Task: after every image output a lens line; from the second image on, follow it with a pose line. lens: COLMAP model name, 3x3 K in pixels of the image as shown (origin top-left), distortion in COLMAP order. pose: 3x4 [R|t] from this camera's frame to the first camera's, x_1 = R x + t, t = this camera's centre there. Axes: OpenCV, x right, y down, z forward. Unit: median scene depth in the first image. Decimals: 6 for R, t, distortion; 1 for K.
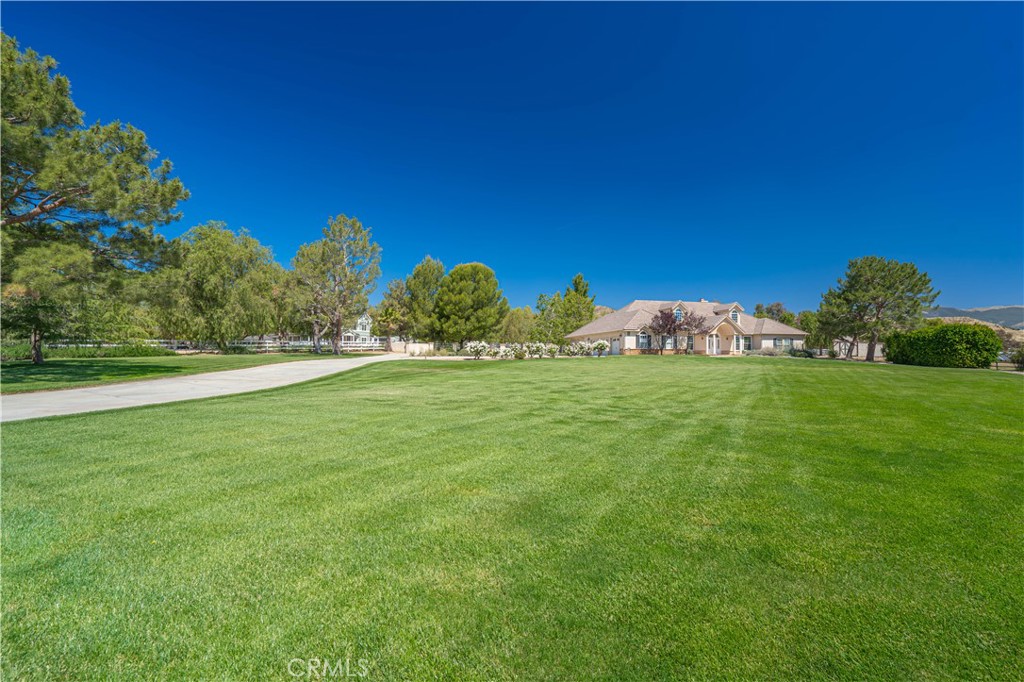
lens RADIAL K [[468.9, 0, 514.2], [0, 468.9, 343.1], [0, 0, 1]] dist [-0.001734, 0.000735]
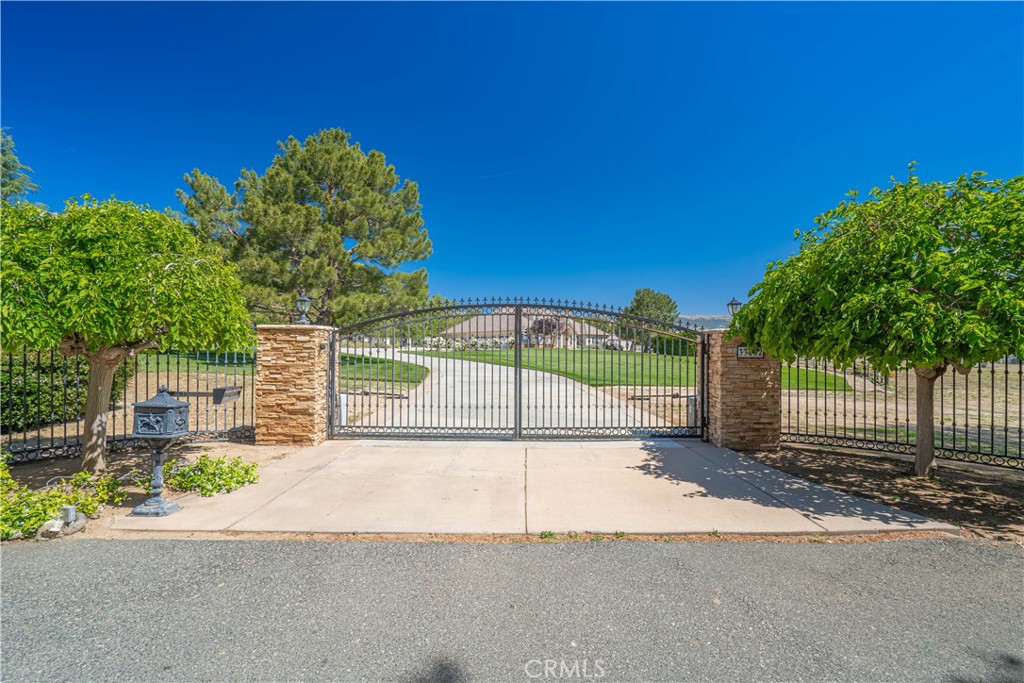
lens RADIAL K [[468.9, 0, 513.2], [0, 468.9, 343.9], [0, 0, 1]] dist [-0.001734, 0.000735]
pose [[0.875058, 0.010036, 0.483915, -0.531872], [-0.018136, 0.999763, 0.012062, -0.004126], [-0.483679, -0.019332, 0.875032, -0.252224]]
